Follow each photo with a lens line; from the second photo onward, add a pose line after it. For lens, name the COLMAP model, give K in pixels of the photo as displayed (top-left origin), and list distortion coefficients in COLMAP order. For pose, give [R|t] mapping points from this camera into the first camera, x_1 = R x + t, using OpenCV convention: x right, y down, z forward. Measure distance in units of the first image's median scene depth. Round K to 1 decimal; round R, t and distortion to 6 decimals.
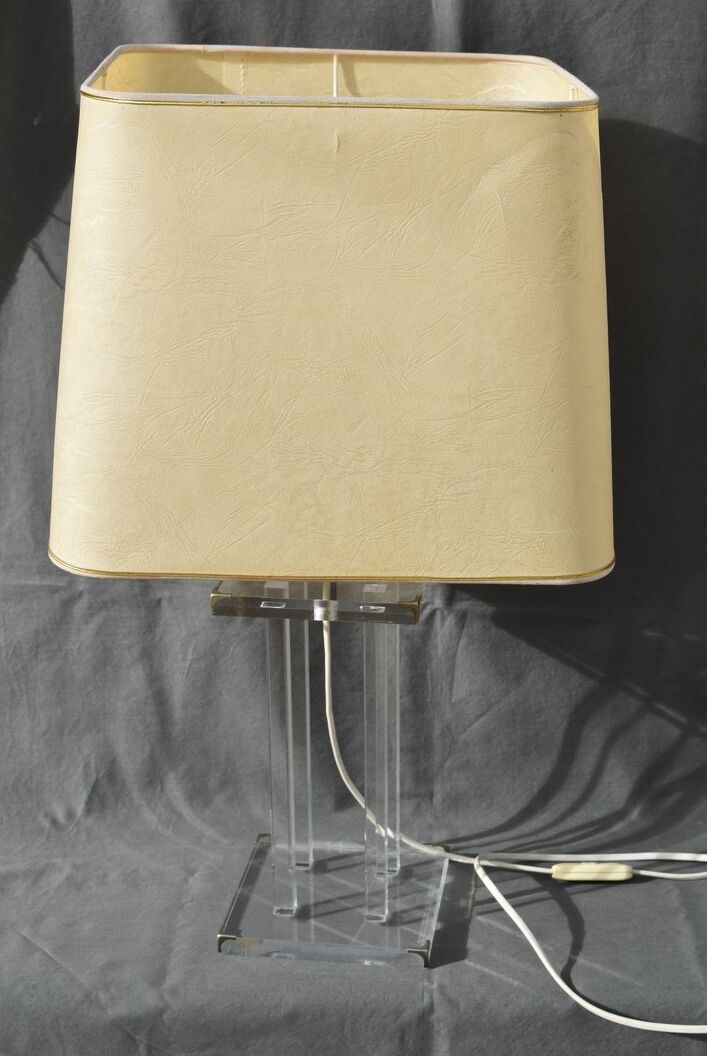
lens RADIAL K [[1667.4, 0, 353.5], [0, 1667.4, 528.0], [0, 0, 1]] dist [-0.092171, 0.018202]
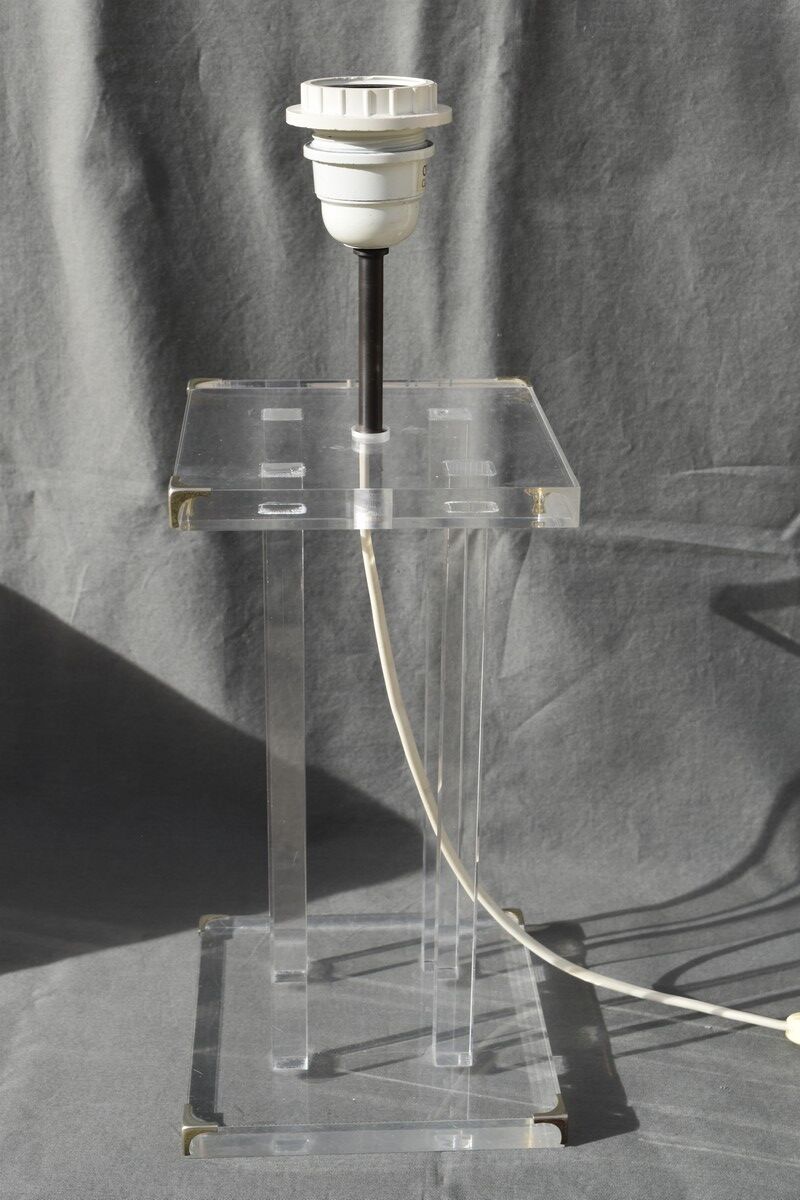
lens RADIAL K [[1765.5, 0, 400.0], [0, 1765.5, 600.0], [0, 0, 1]] dist [-0.012518, 0.068564]
pose [[0.998815, 0.038870, -0.029292, 0.040101], [-0.036159, 0.995464, 0.087995, 0.019855], [0.032580, -0.086832, 0.995690, 0.352207]]
